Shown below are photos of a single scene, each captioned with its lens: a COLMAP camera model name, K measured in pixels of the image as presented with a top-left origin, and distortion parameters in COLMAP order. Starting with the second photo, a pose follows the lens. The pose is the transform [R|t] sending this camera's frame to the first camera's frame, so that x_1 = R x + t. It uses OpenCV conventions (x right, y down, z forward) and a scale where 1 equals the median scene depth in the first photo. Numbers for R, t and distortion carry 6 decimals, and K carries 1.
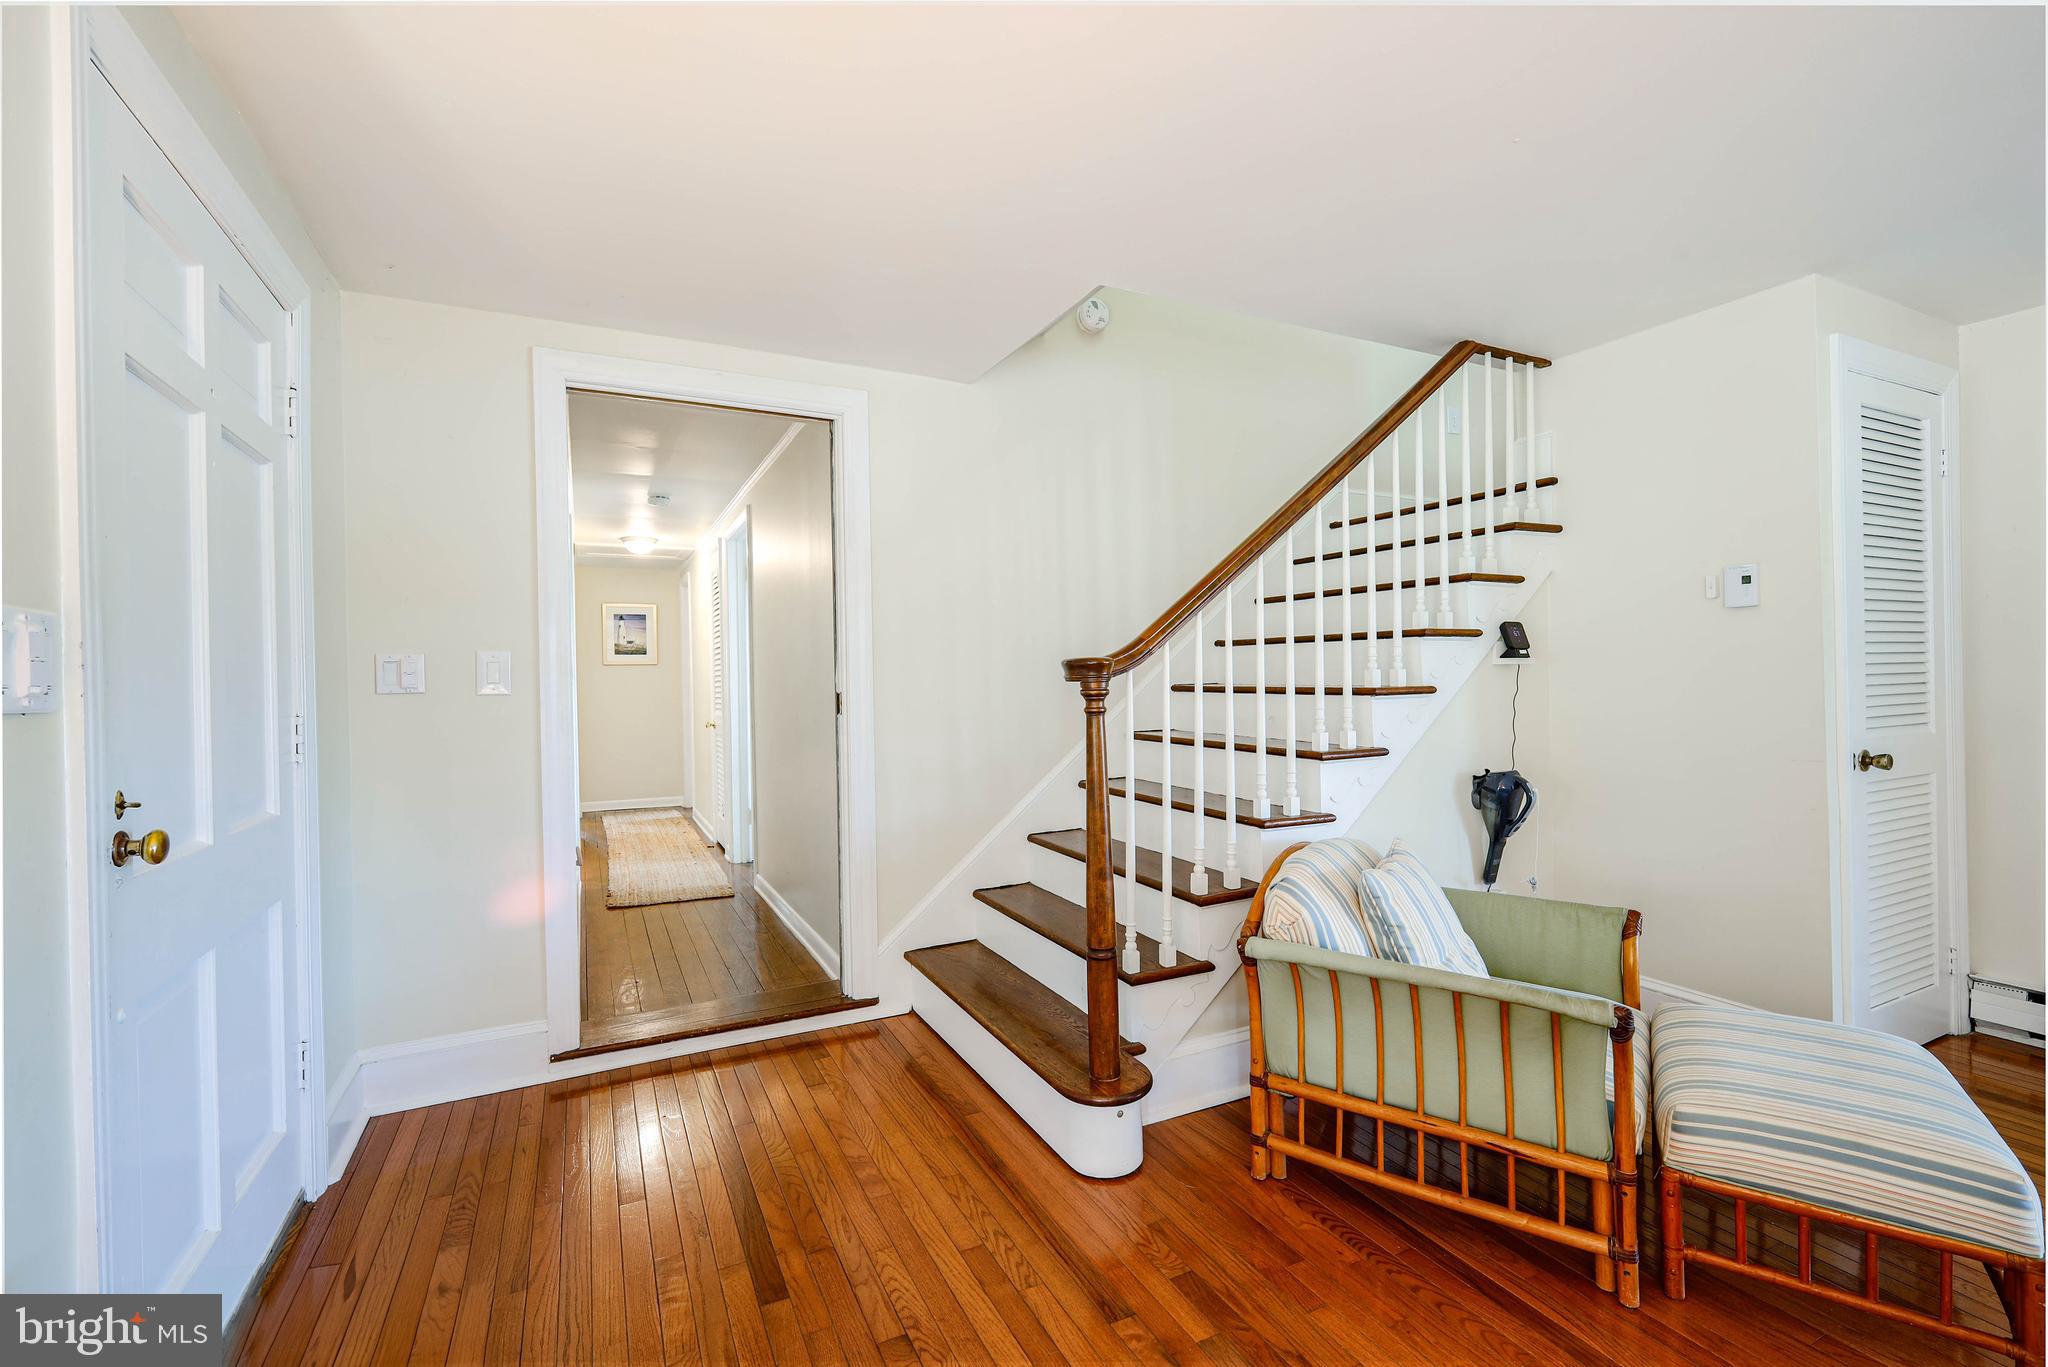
lens RADIAL K [[889.7, 0, 1025.1], [0, 889.7, 682.7], [0, 0, 1]] dist [0.000308, -0.000969]
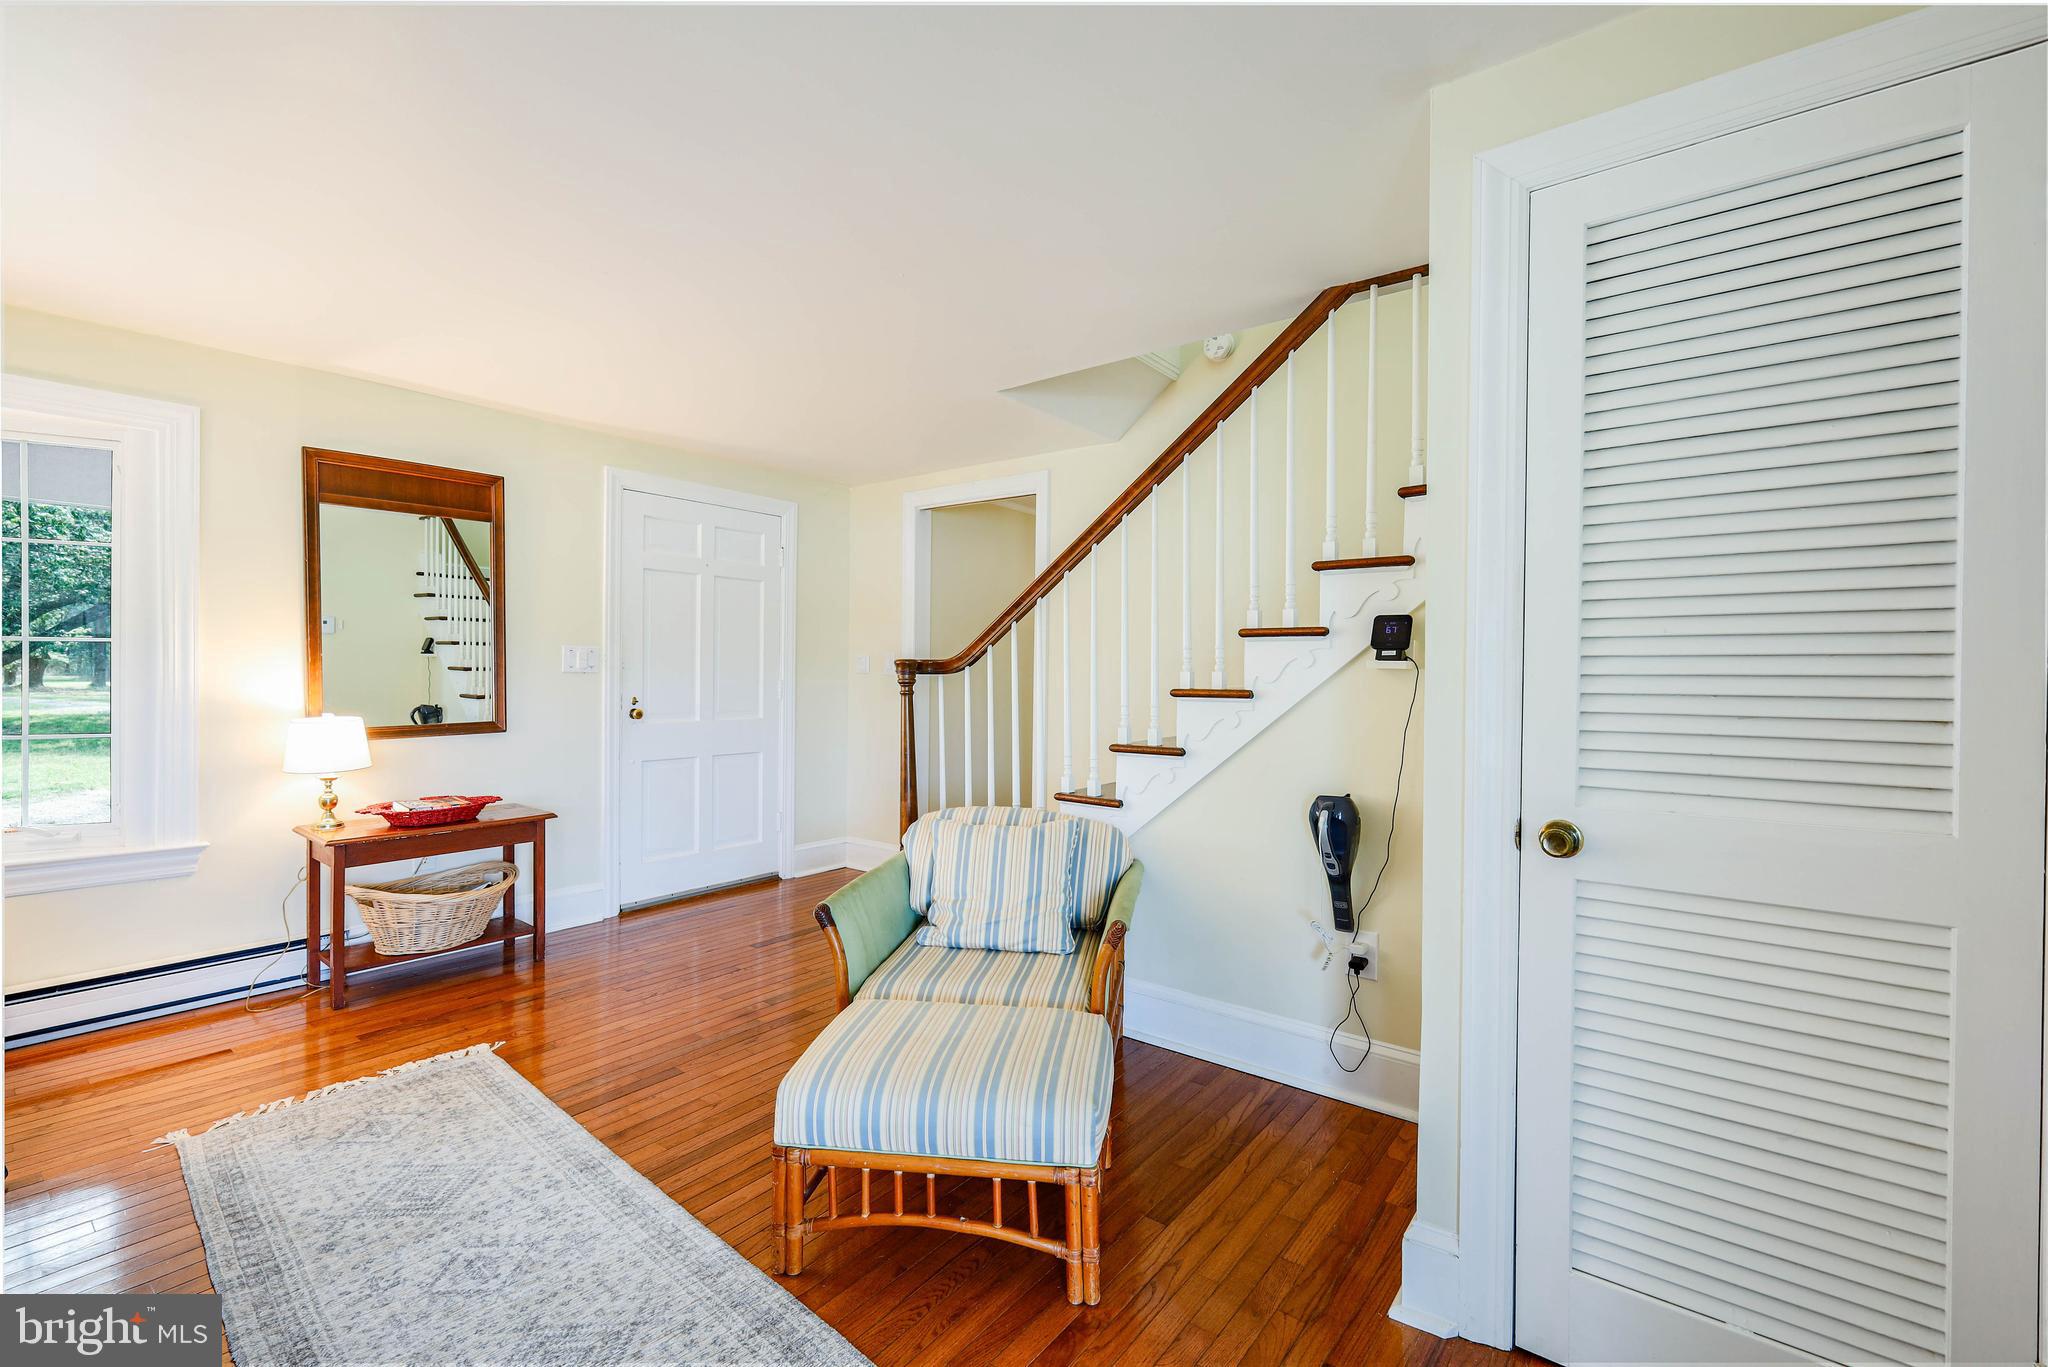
lens RADIAL K [[889.7, 0, 1023.3], [0, 889.7, 674.2], [0, 0, 1]] dist [0.000308, -0.000969]
pose [[0.431405, 0.027755, -0.901731, 1.139322], [-0.015250, 0.999608, 0.023471, -0.029587], [0.902029, 0.003626, 0.431660, 0.363582]]
